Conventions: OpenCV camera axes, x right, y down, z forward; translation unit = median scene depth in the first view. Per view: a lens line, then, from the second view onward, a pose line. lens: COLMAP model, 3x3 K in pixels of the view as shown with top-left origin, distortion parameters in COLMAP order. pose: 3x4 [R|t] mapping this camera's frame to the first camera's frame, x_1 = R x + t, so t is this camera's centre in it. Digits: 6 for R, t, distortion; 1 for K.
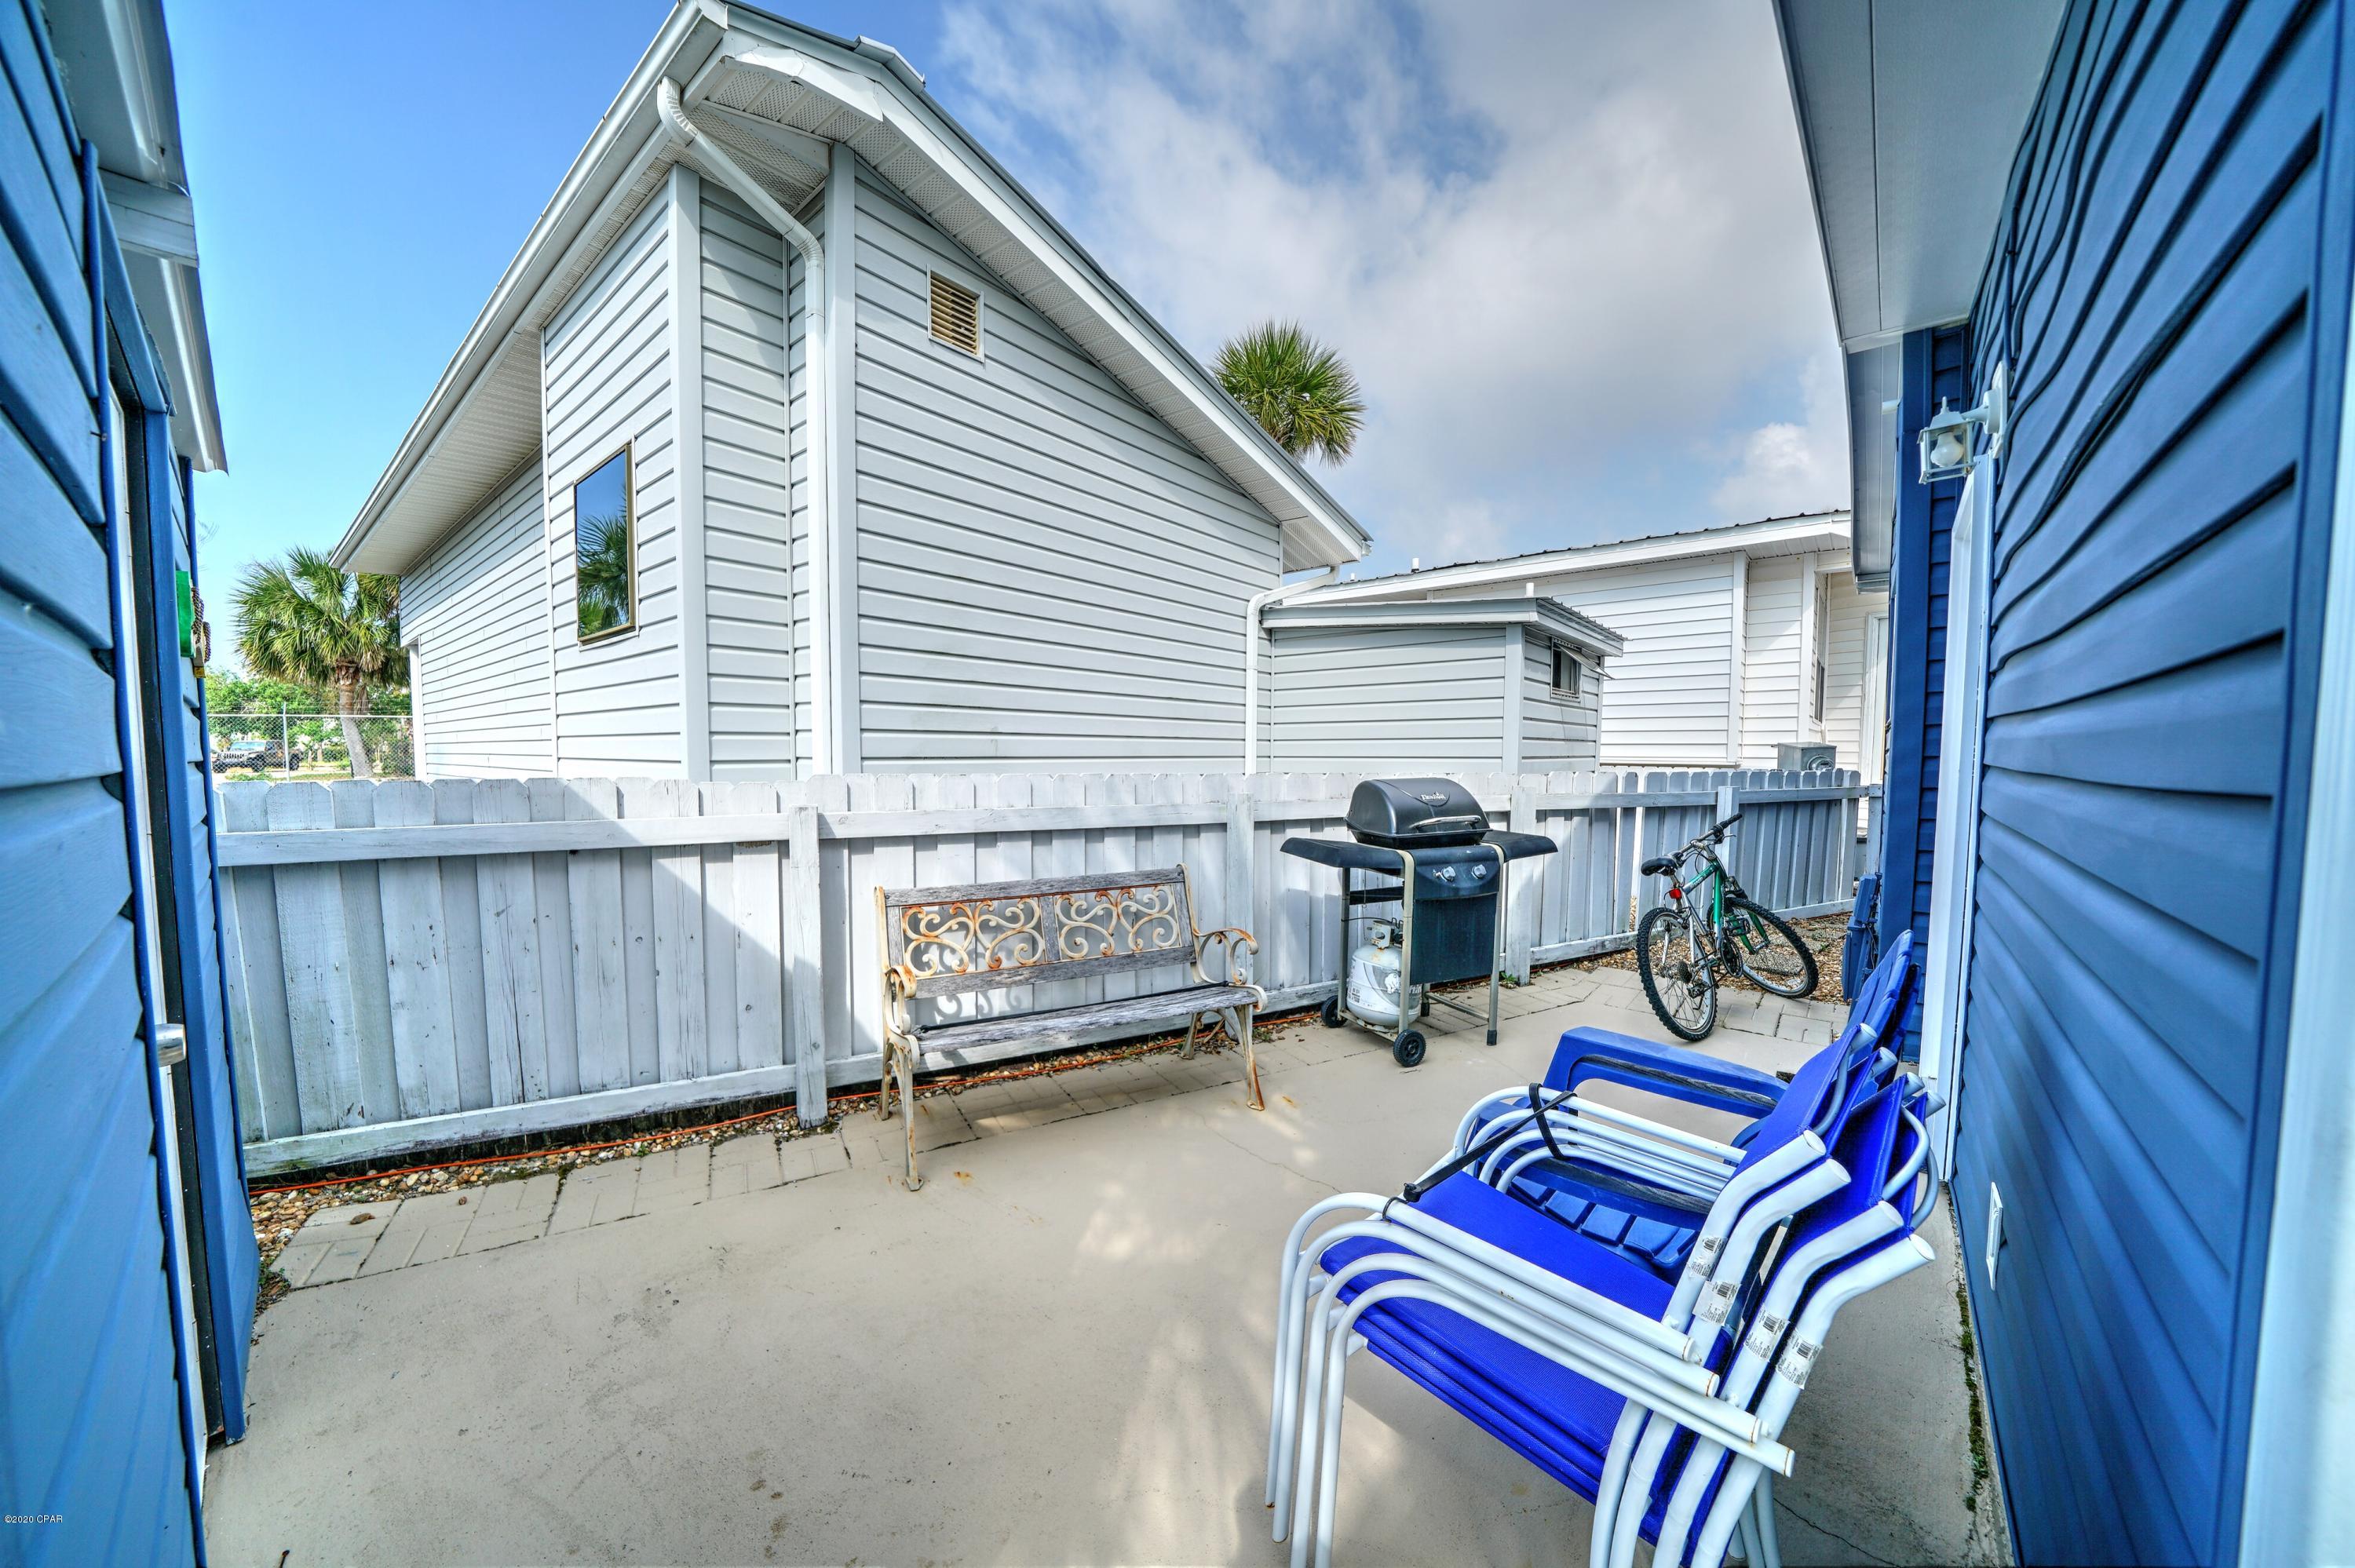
lens RADIAL K [[814.3, 0, 1151.1], [0, 814.3, 795.6], [0, 0, 1]] dist [-0.026222, 0.003065]
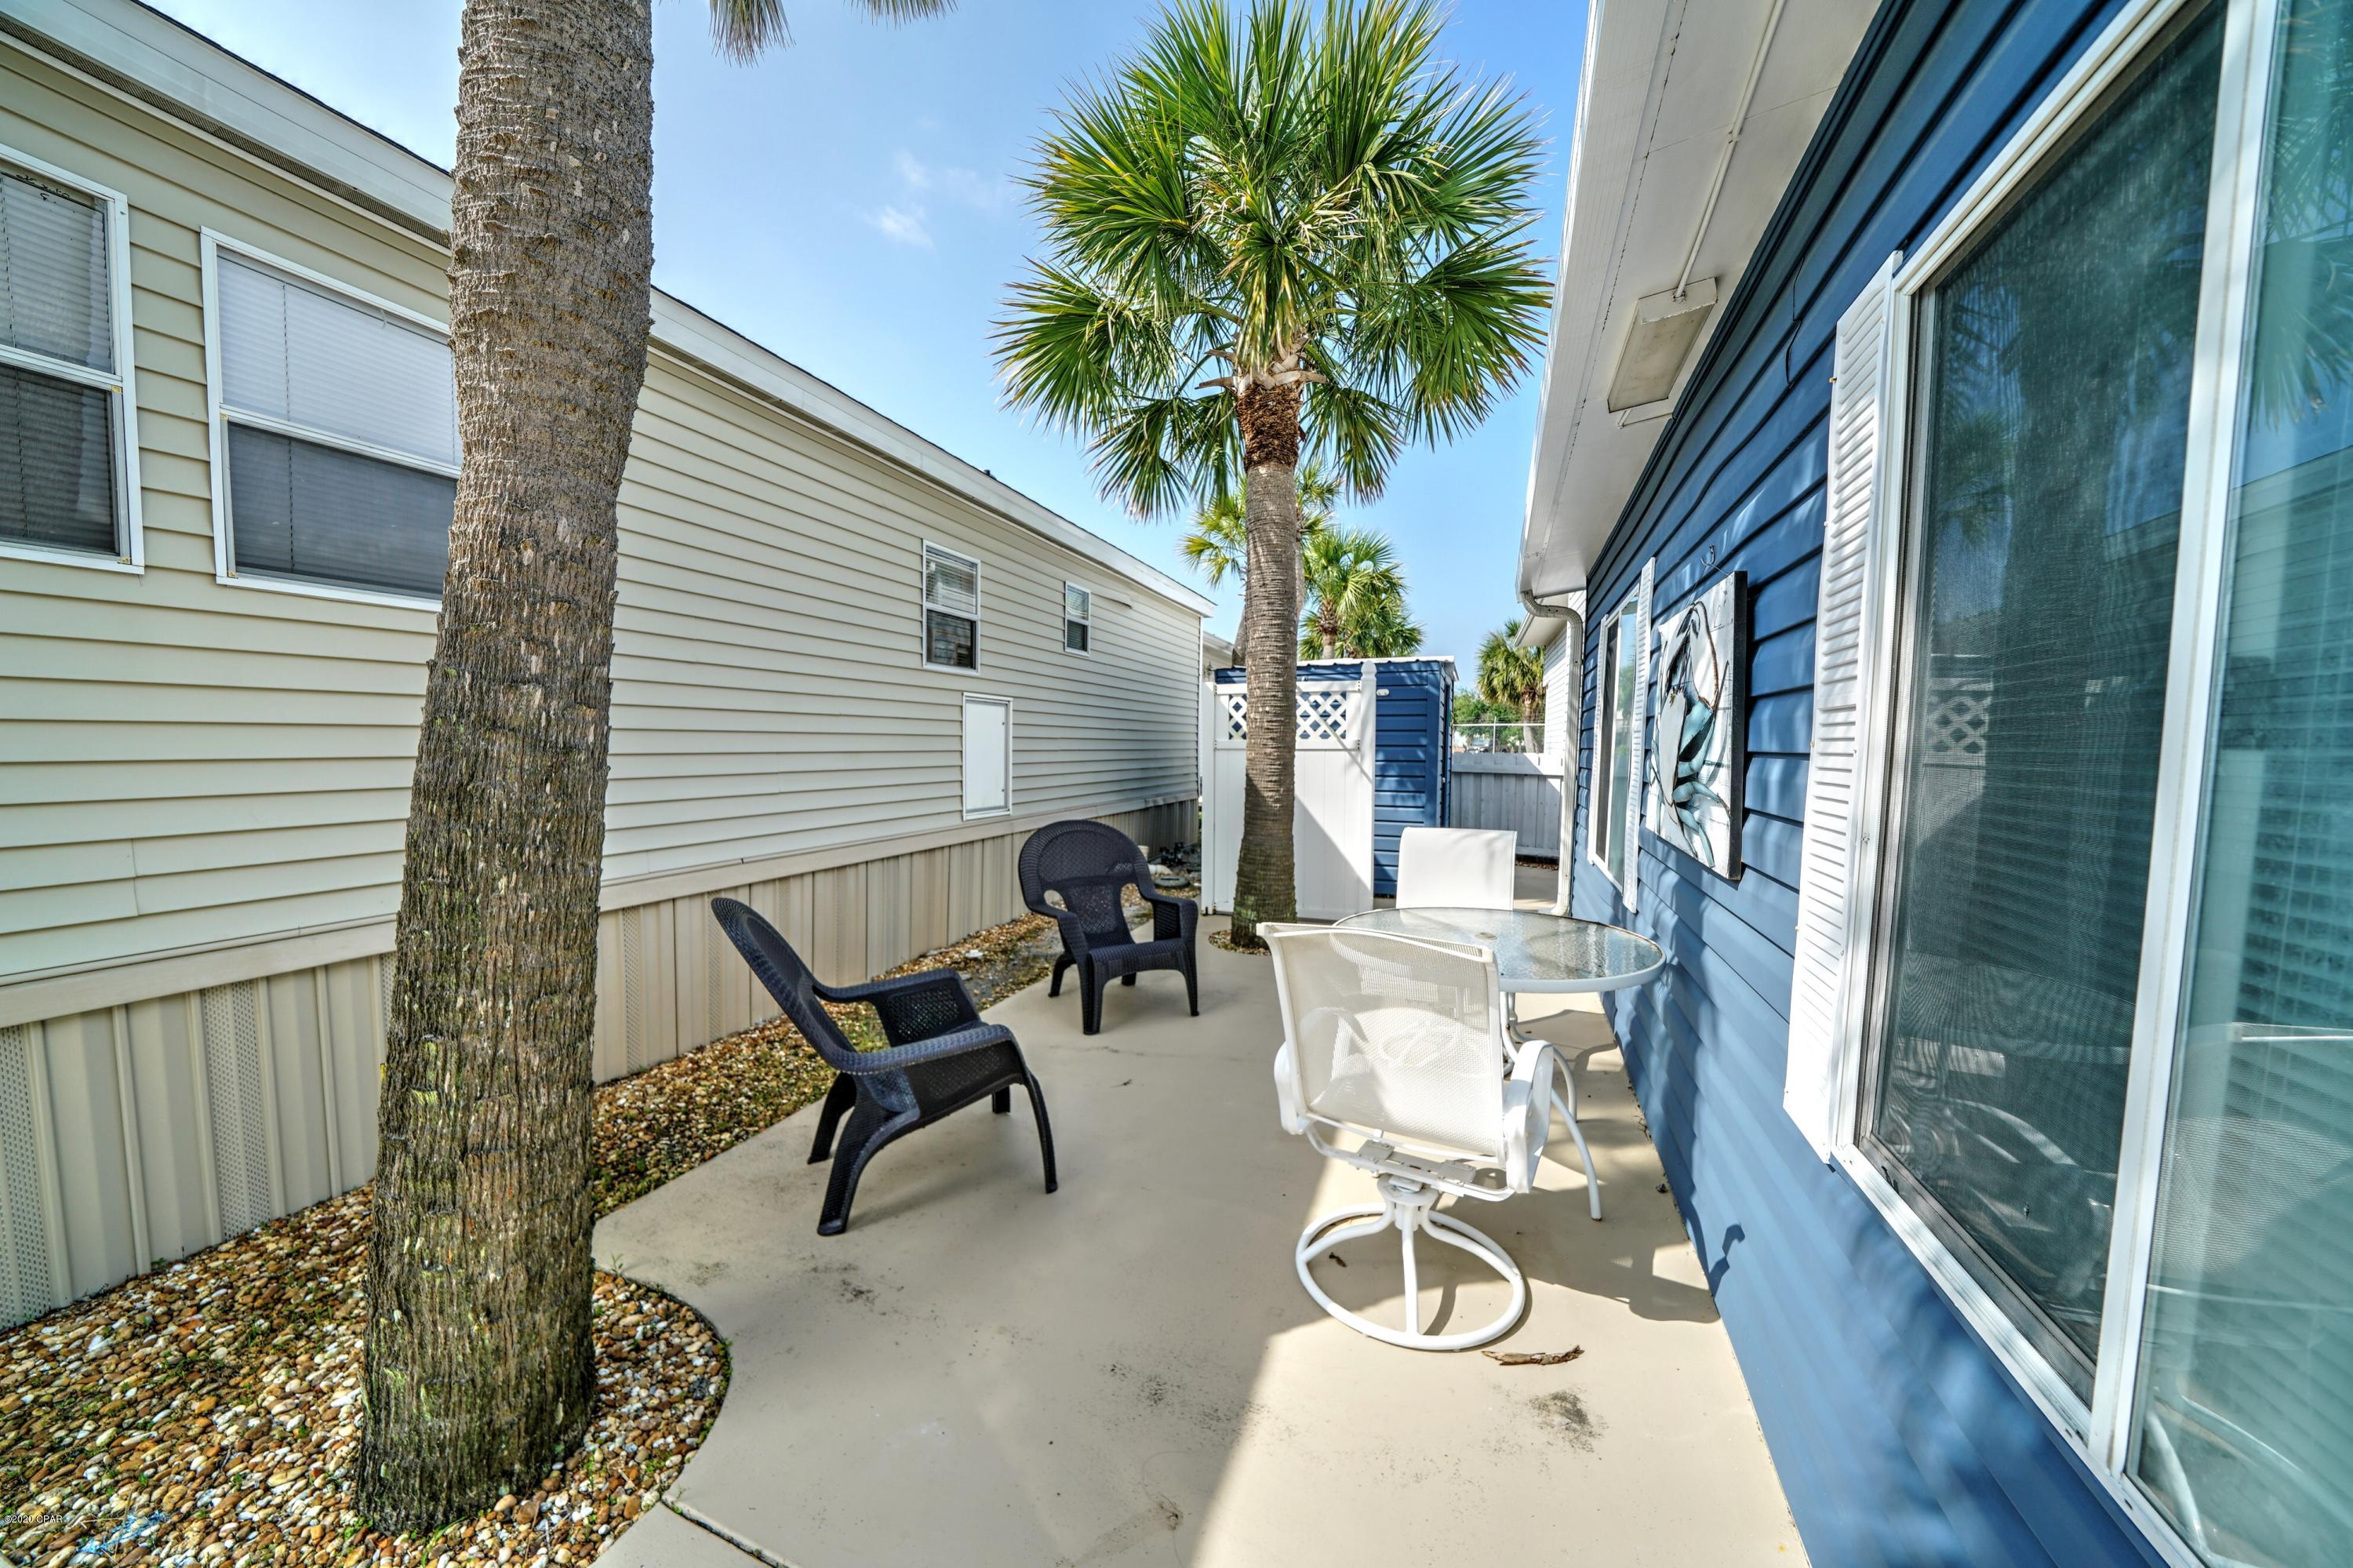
lens RADIAL K [[816.4, 0, 1149.3], [0, 816.4, 796.3], [0, 0, 1]] dist [-0.027657, 0.002876]
pose [[0.324844, 0.066895, -0.943399, 0.250122], [-0.067733, 0.996580, 0.047343, 0.013227], [0.943339, 0.048520, 0.328264, -0.202864]]
